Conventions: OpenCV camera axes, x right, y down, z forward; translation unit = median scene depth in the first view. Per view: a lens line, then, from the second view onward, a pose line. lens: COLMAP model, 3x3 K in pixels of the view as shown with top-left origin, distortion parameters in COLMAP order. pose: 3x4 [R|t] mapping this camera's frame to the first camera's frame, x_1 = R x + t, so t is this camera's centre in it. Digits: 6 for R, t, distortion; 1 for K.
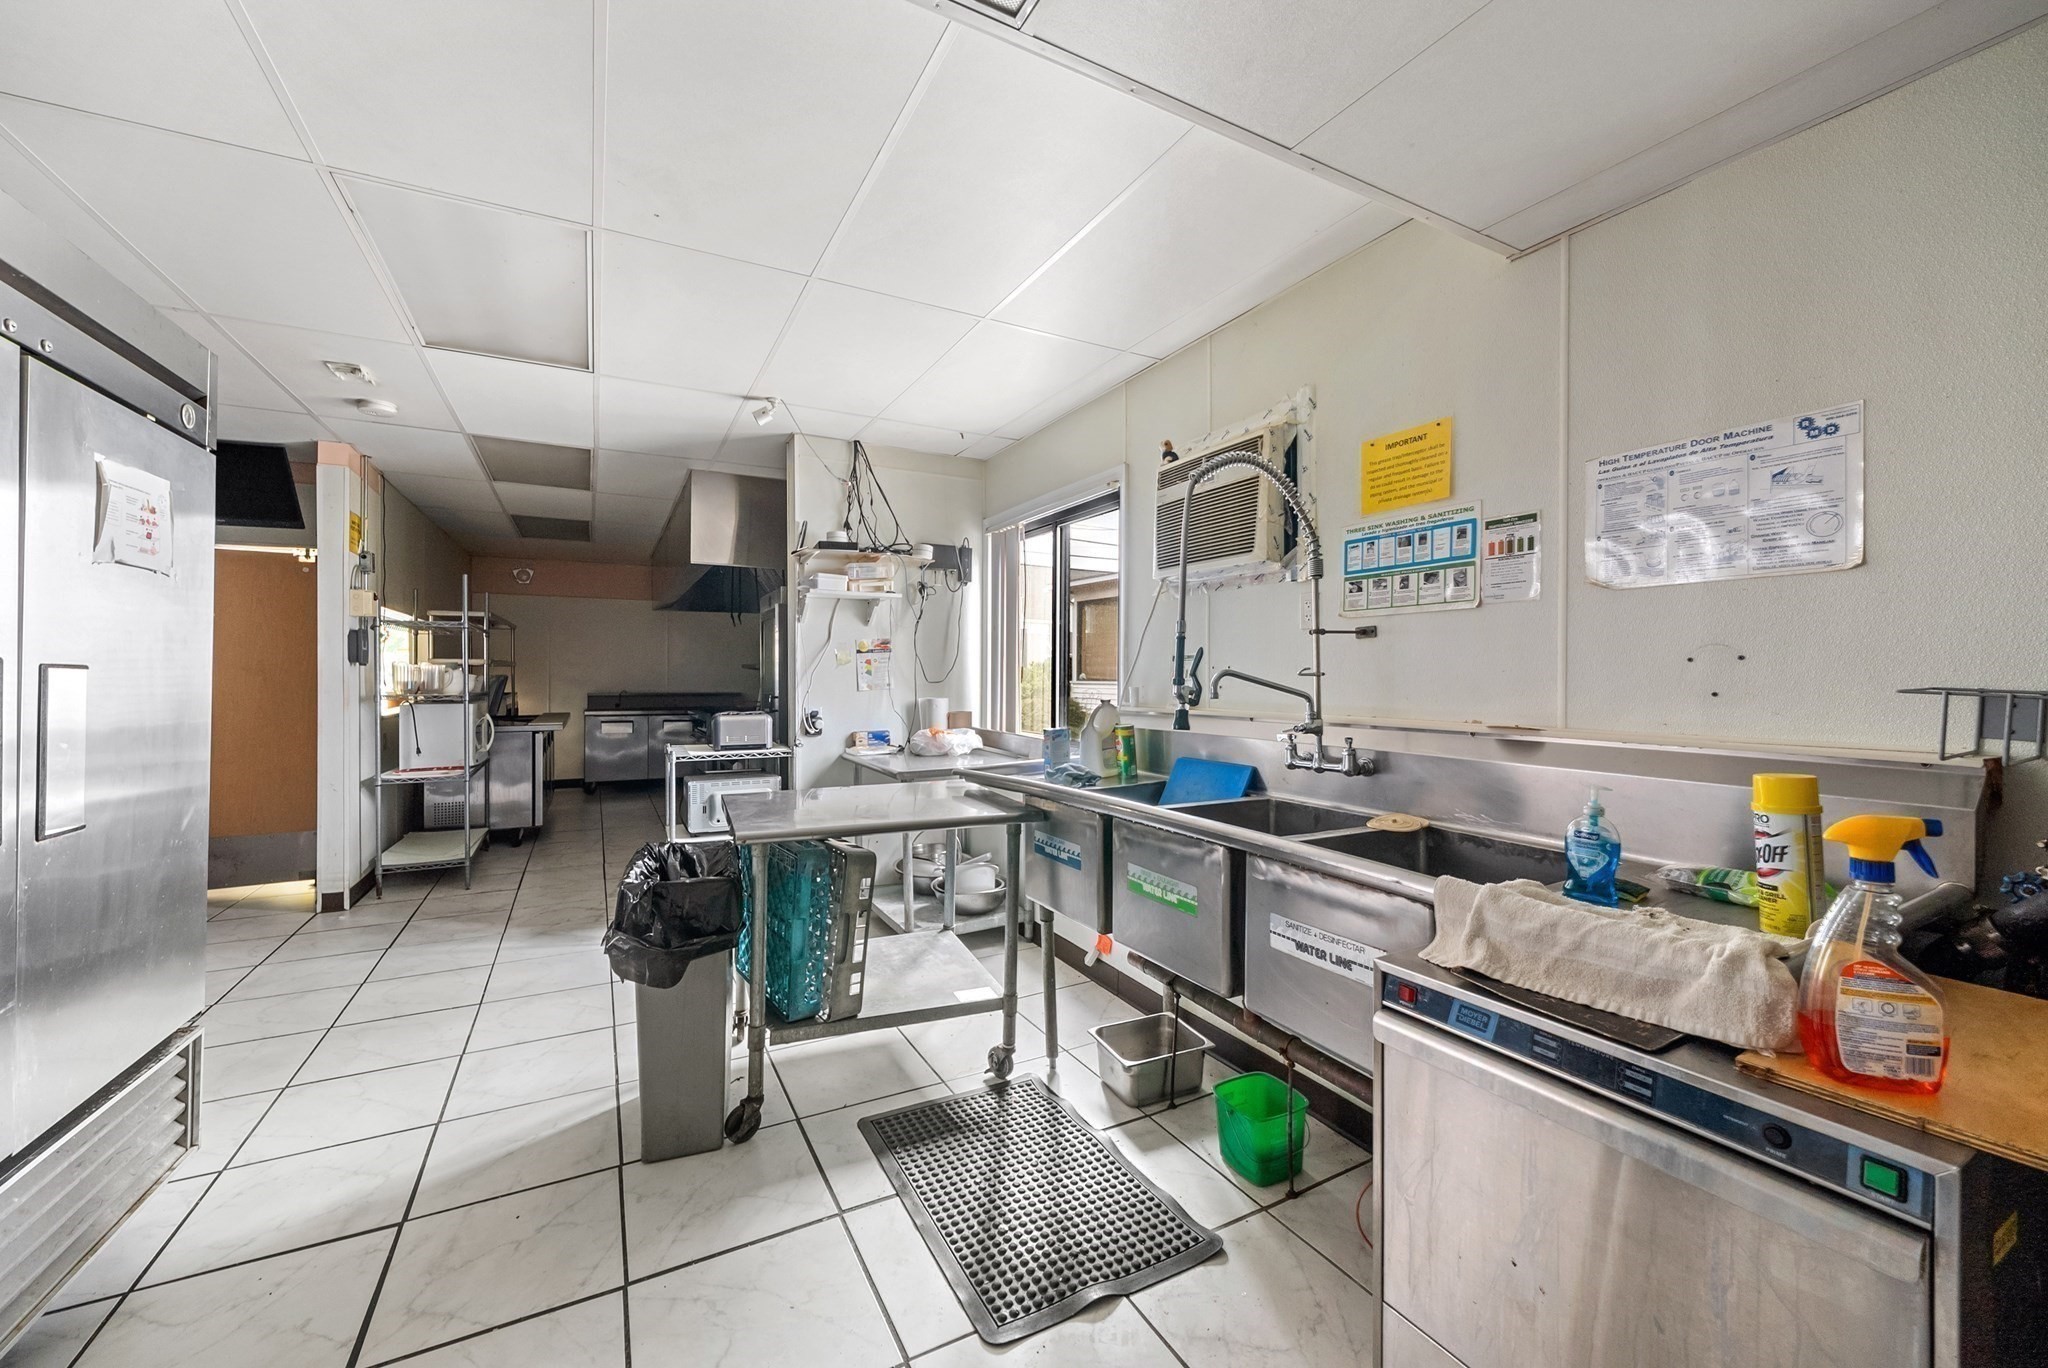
lens RADIAL K [[798.3, 0, 1023.7], [0, 798.3, 671.4], [0, 0, 1]] dist [0.000037, -0.000050]
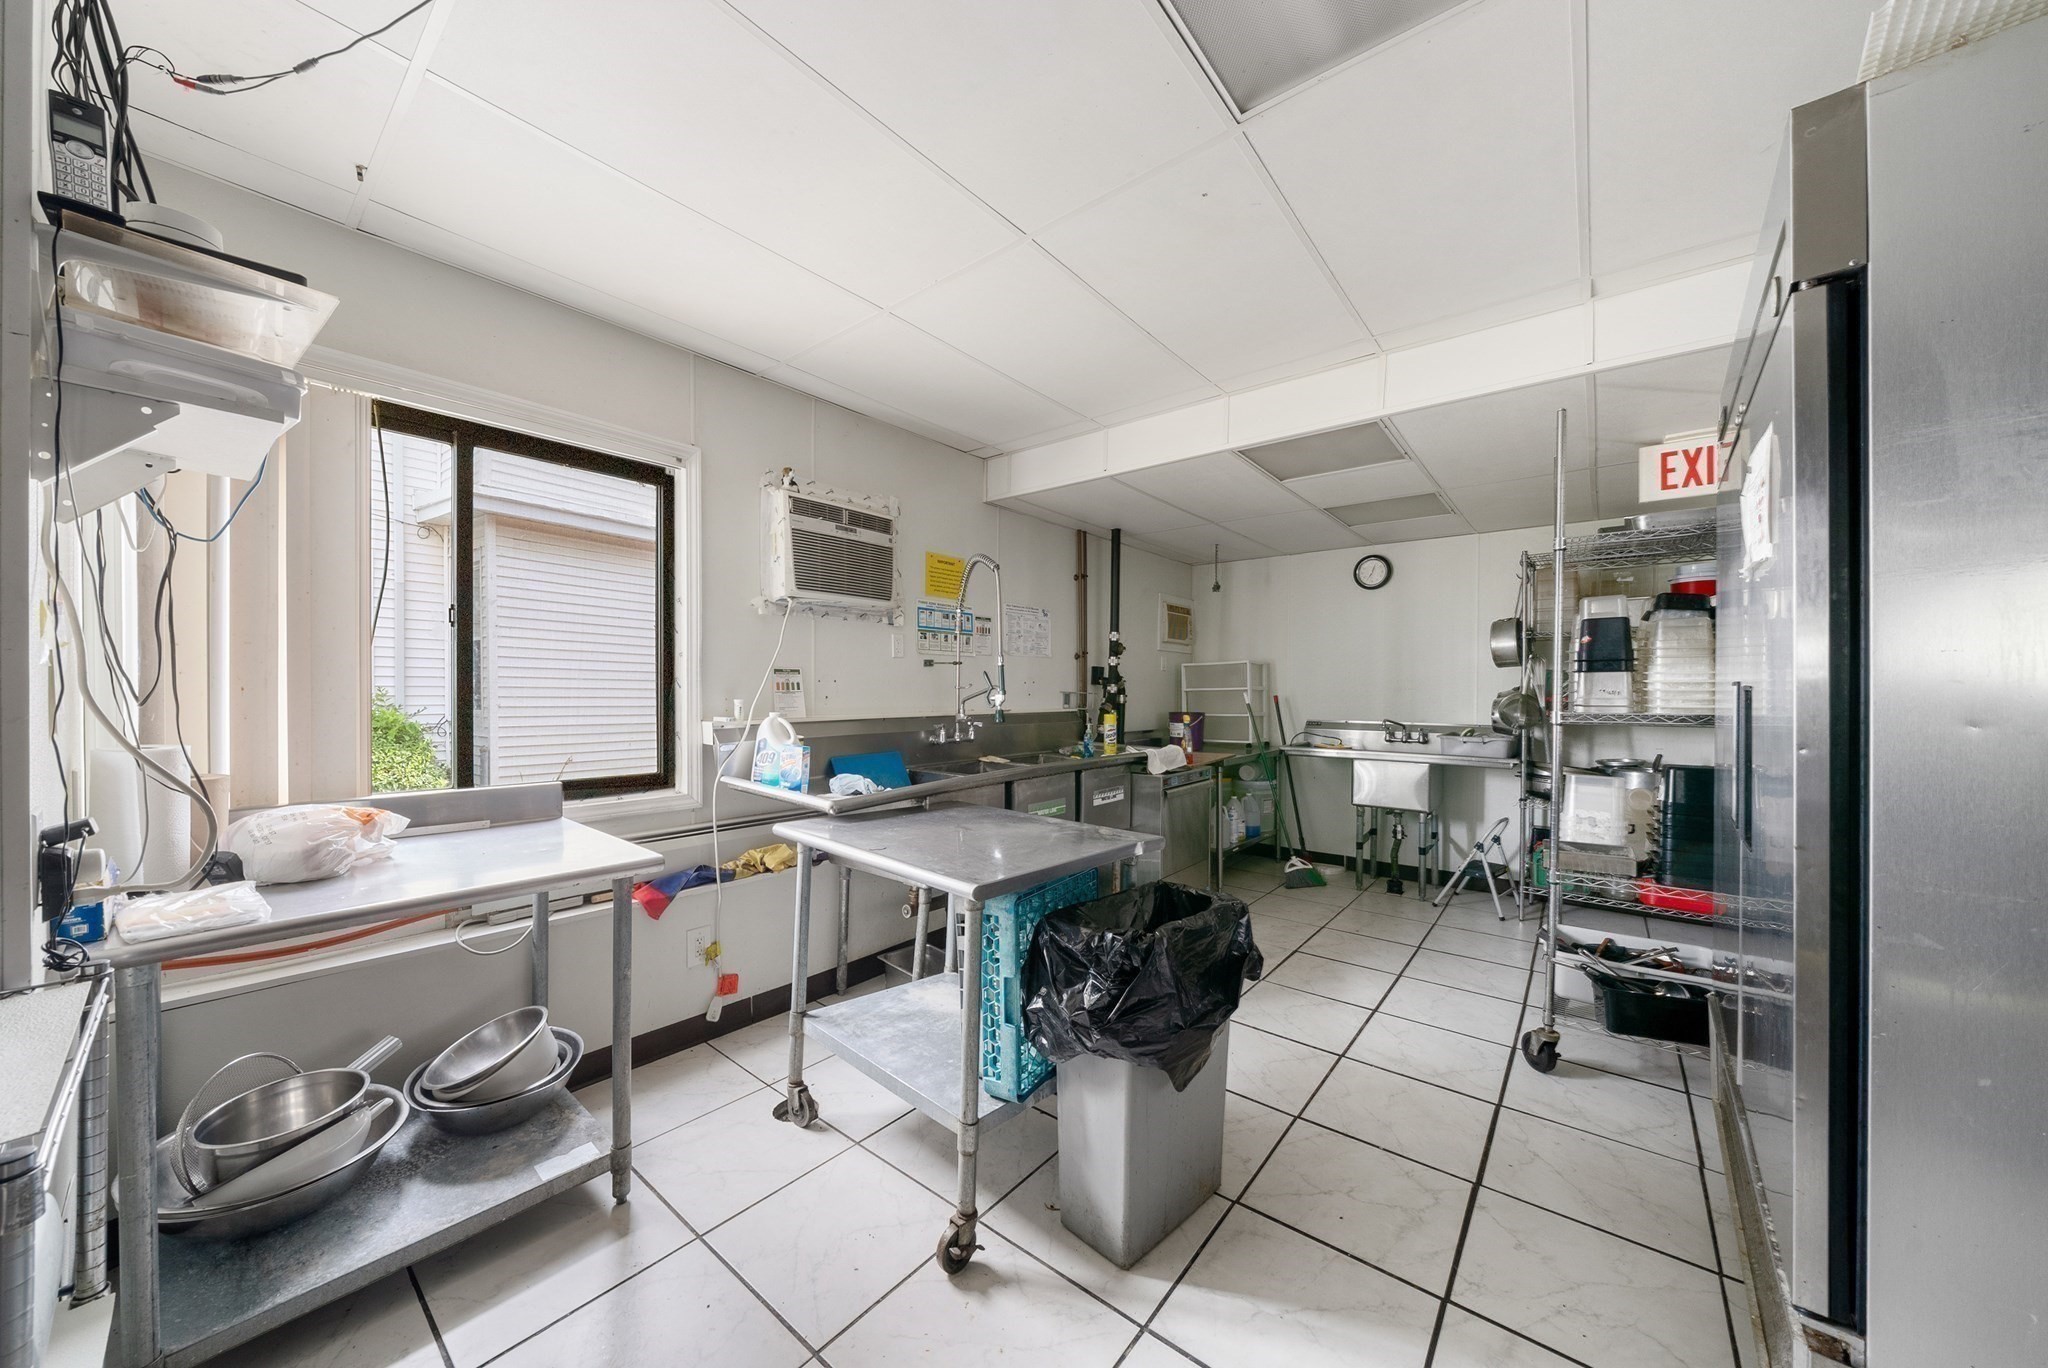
lens RADIAL K [[708.1, 0, 1020.1], [0, 708.1, 694.7], [0, 0, 1]] dist [-0.006567, -0.000019]
pose [[-0.381220, -0.009136, 0.924439, -1.048063], [-0.005587, 0.999956, 0.007578, 0.005944], [-0.924468, -0.002276, -0.381254, 1.384301]]
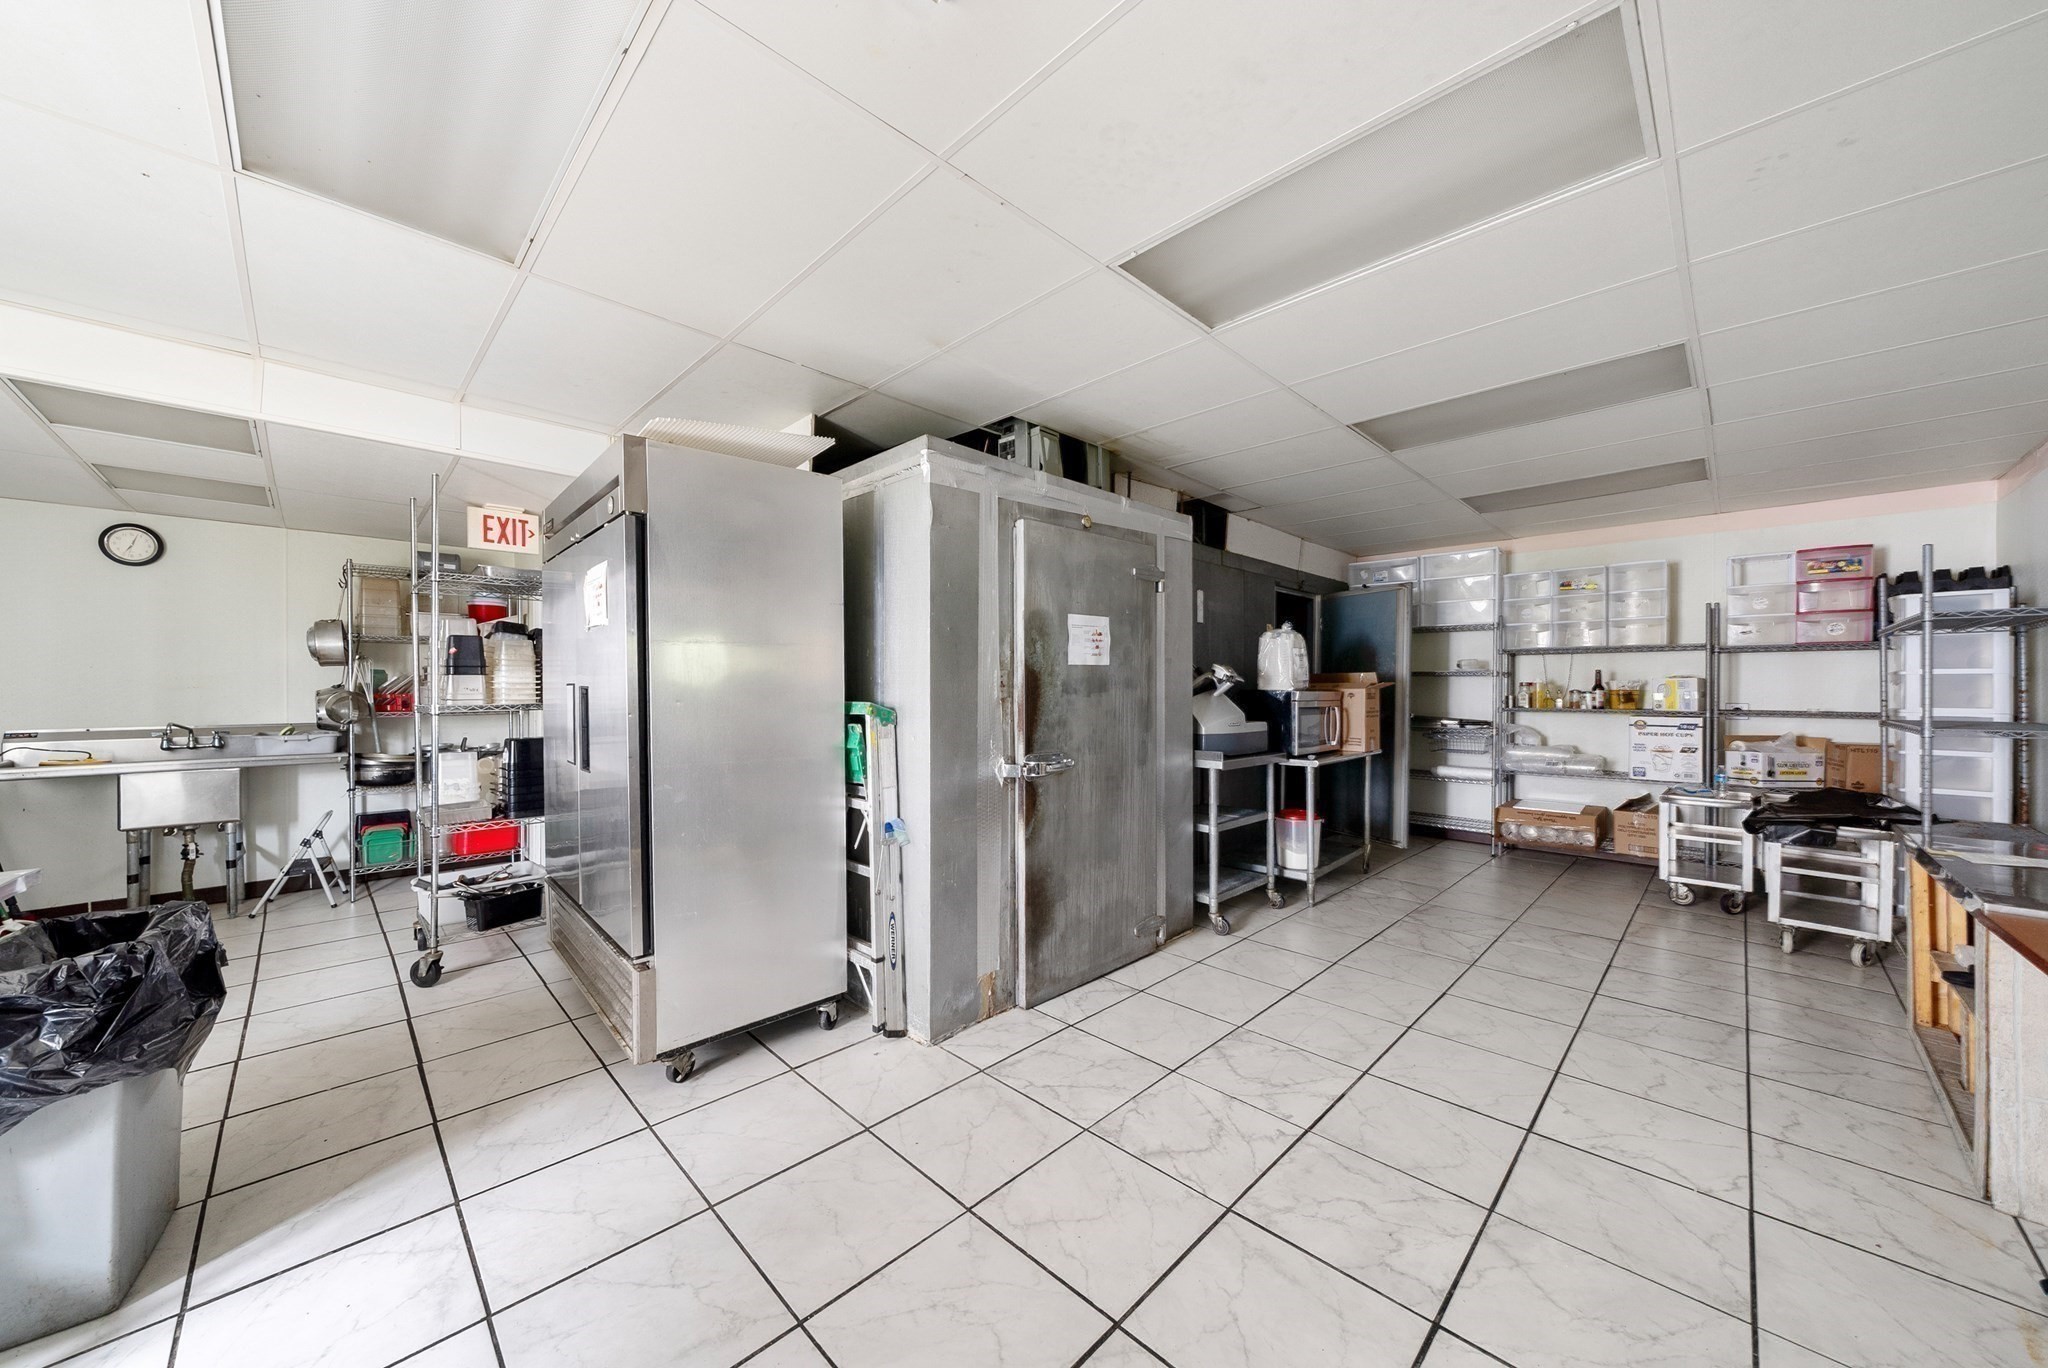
lens RADIAL K [[708.1, 0, 1008.0], [0, 708.1, 691.1], [0, 0, 1]] dist [-0.006567, -0.000019]
pose [[-0.960062, 0.005515, -0.279733, -1.067966], [0.003592, 0.999966, 0.007387, 0.001438], [0.279764, 0.006087, -0.960049, 1.882552]]
